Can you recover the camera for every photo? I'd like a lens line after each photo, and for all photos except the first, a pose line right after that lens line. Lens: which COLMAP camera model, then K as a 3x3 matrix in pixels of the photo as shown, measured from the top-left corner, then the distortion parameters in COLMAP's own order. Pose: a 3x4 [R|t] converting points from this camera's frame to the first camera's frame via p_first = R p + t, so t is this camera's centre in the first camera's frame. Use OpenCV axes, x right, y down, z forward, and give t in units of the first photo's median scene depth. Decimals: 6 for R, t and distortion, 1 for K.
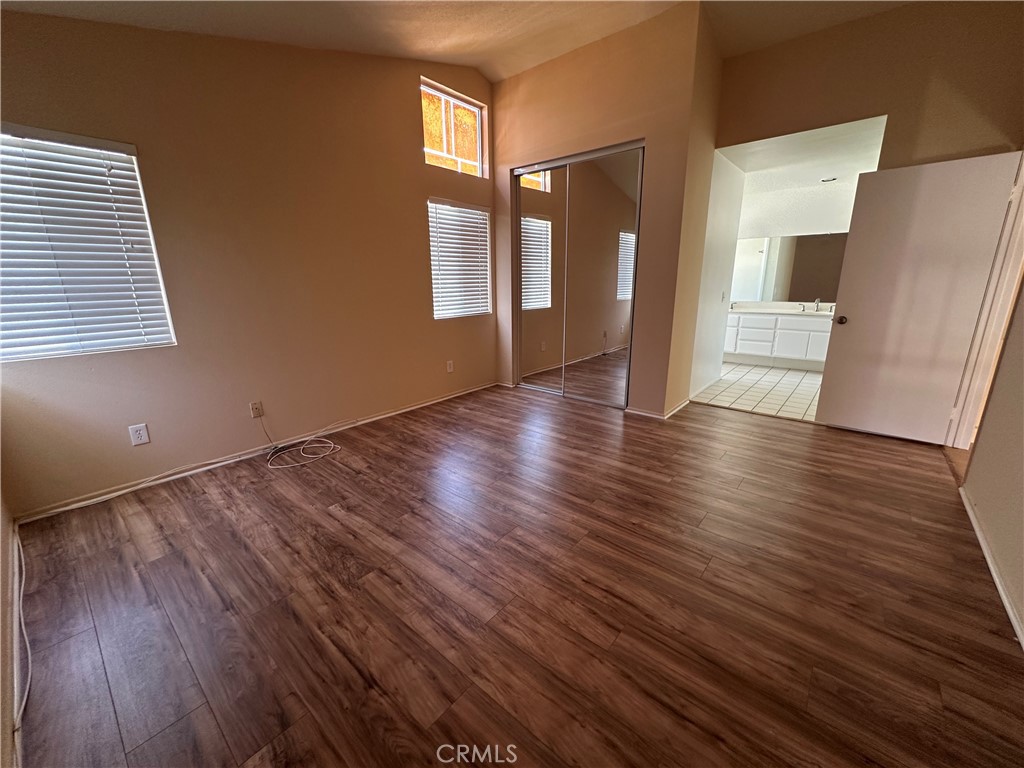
lens RADIAL K [[412.9, 0, 512.0], [0, 412.9, 384.0], [0, 0, 1]] dist [0.000568, -0.000022]
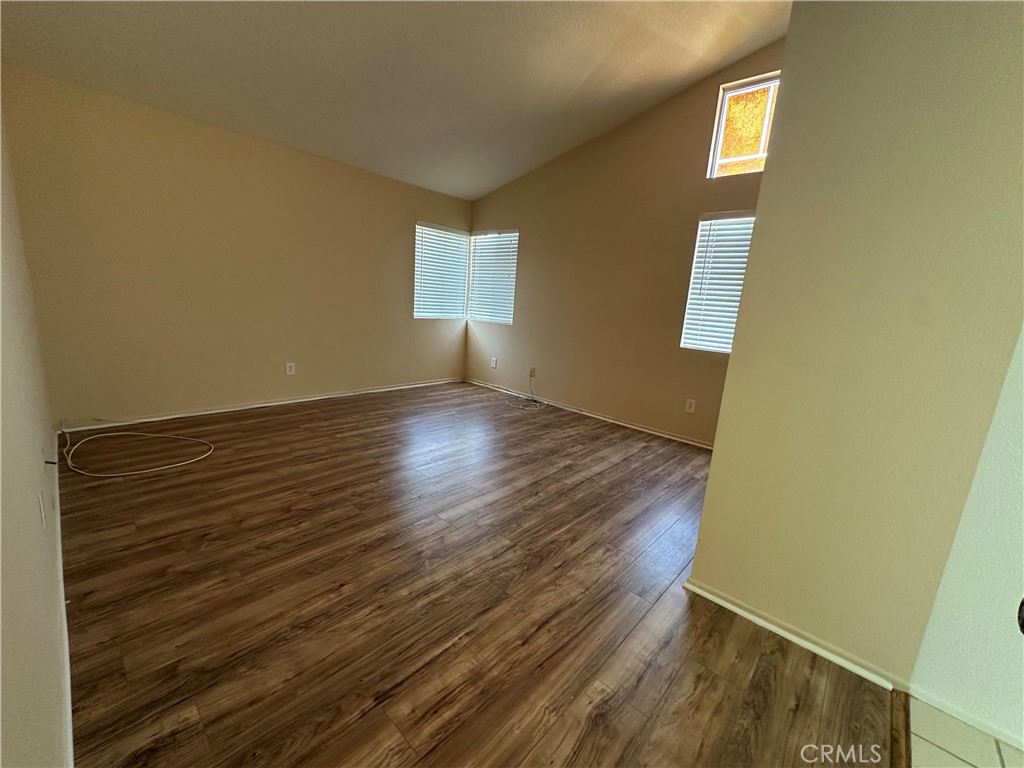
lens RADIAL K [[412.9, 0, 512.0], [0, 412.9, 384.0], [0, 0, 1]] dist [0.000568, -0.000022]
pose [[-0.049655, 0.206071, -0.977276, 0.990997], [-0.315318, 0.925206, 0.211113, -0.212624], [0.947686, 0.318636, 0.019037, 0.891469]]
